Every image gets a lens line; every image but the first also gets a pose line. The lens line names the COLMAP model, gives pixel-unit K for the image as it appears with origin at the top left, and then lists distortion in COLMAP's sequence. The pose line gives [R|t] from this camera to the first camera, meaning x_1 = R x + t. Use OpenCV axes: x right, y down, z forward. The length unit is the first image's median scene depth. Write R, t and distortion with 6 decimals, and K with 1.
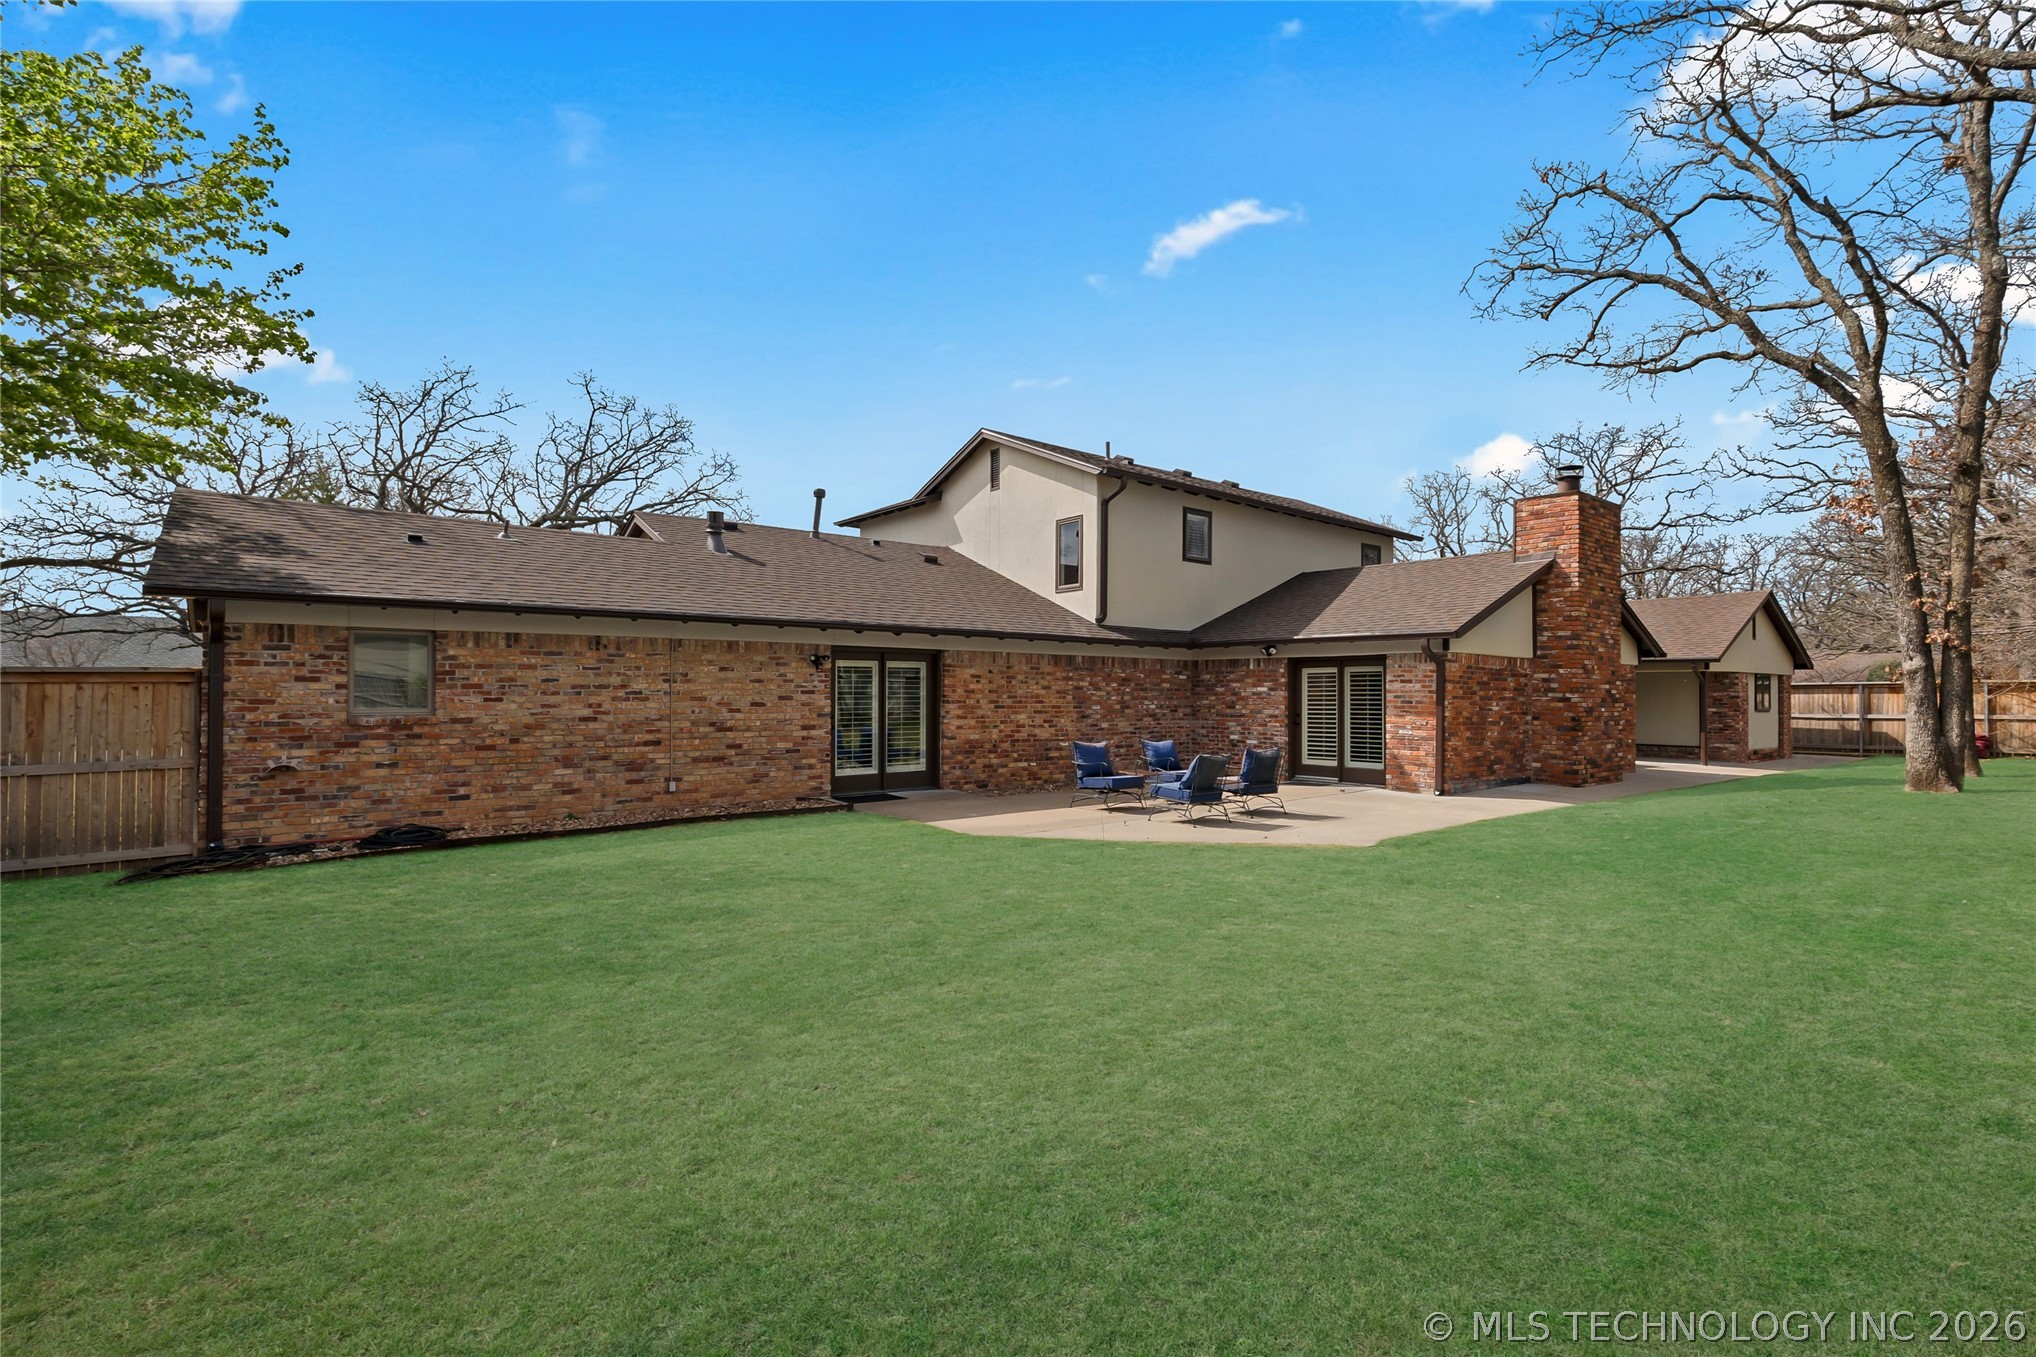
lens RADIAL K [[942.3, 0, 1018.0], [0, 942.3, 678.5], [0, 0, 1]] dist [-0.006963, -0.000001]
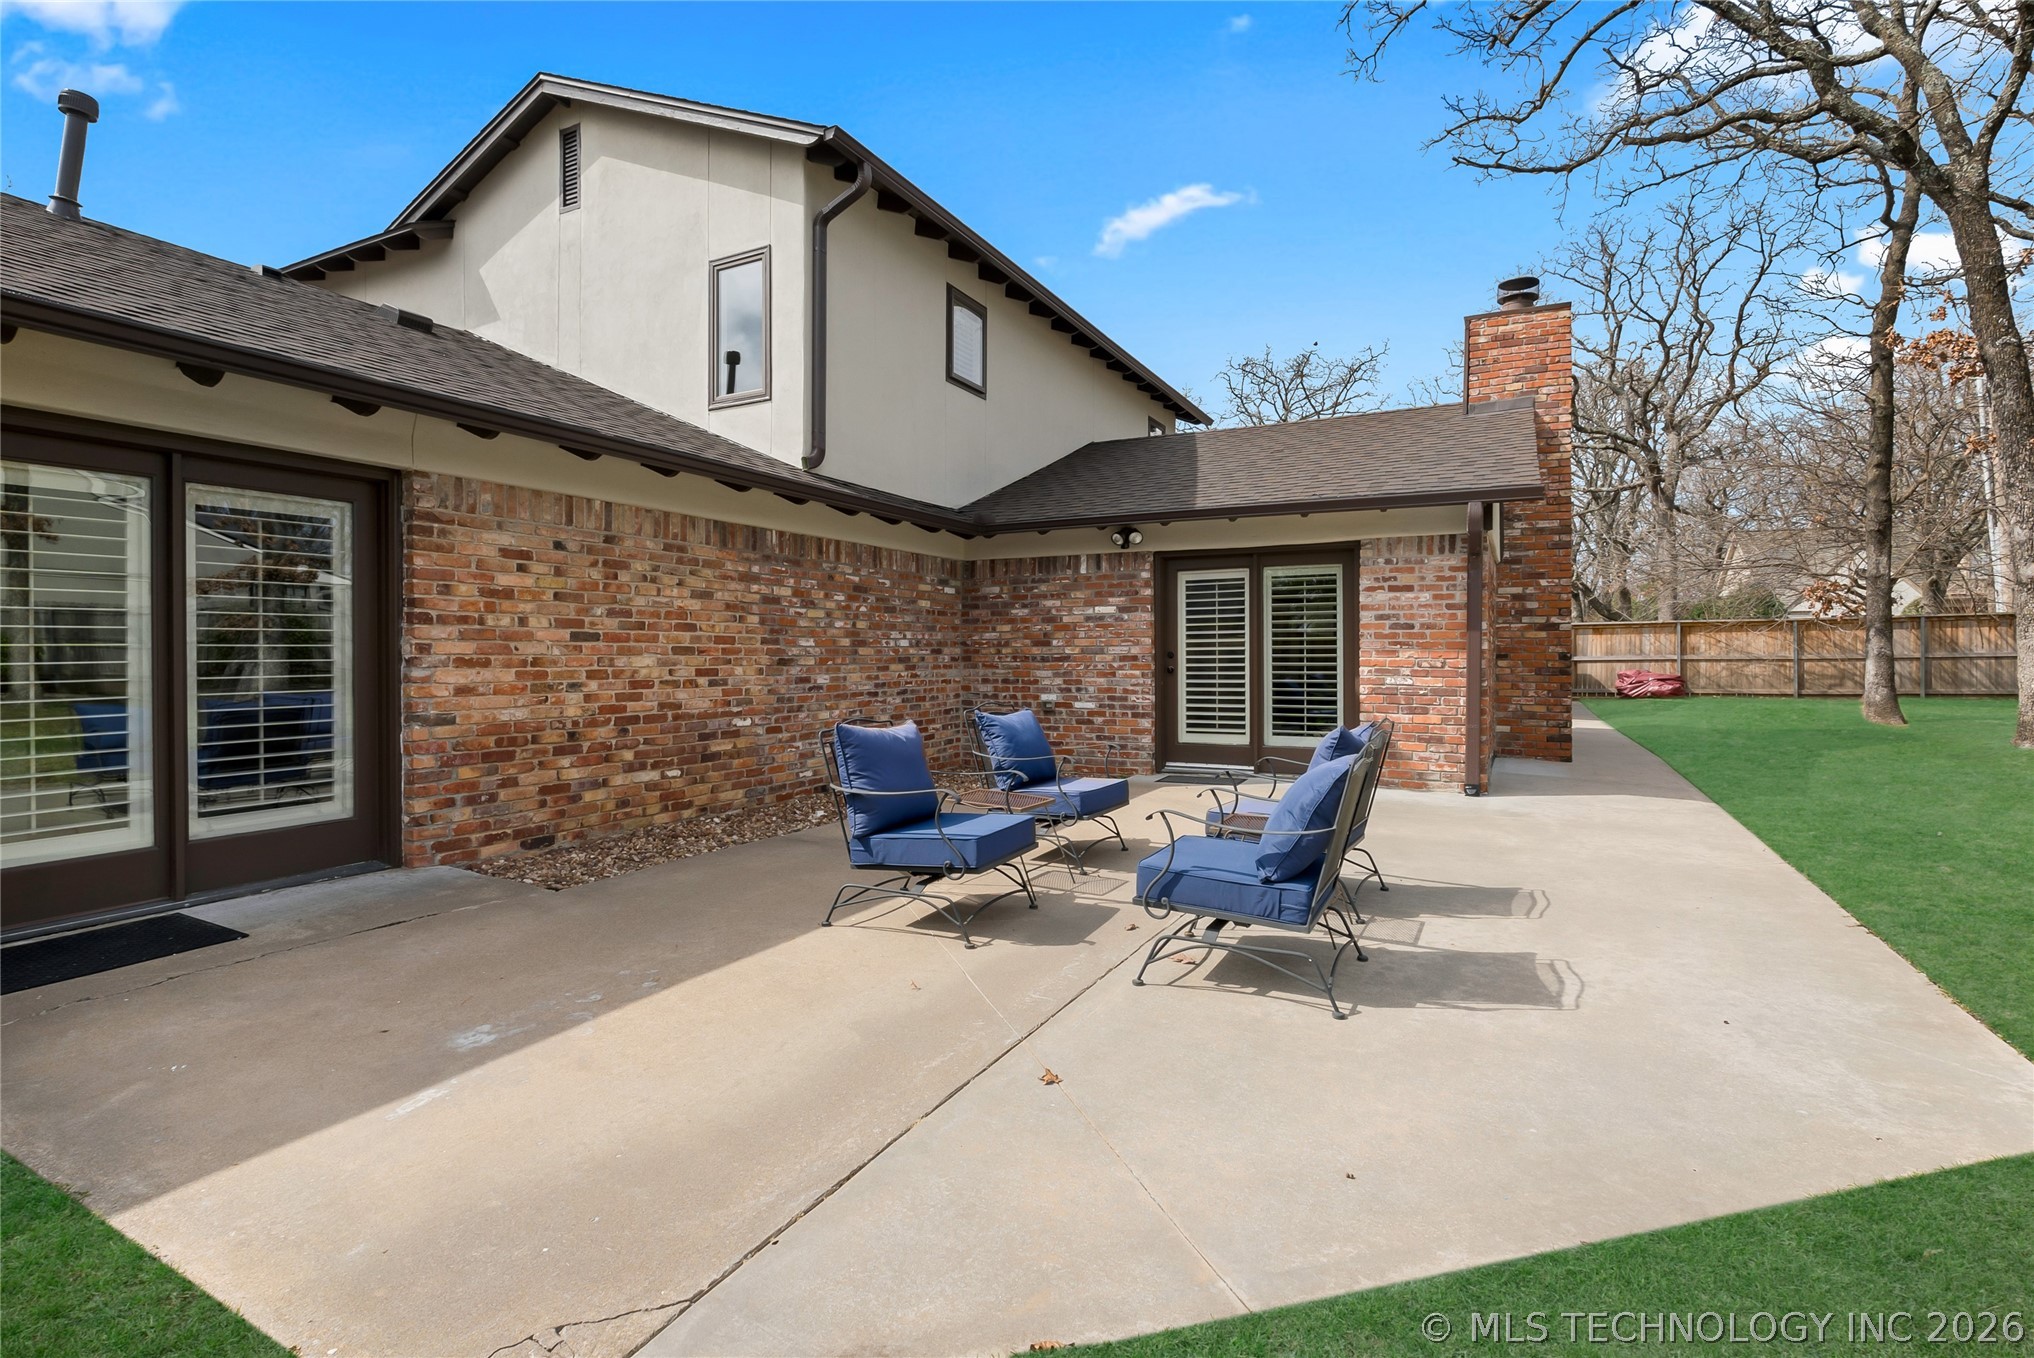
lens RADIAL K [[944.1, 0, 1021.3], [0, 944.1, 656.3], [0, 0, 1]] dist [-0.010245, 0.000533]
pose [[0.913841, -0.007912, 0.405996, -0.012306], [-0.000852, 0.999771, 0.021400, 0.028413], [-0.406072, -0.019902, 0.913624, 0.538668]]
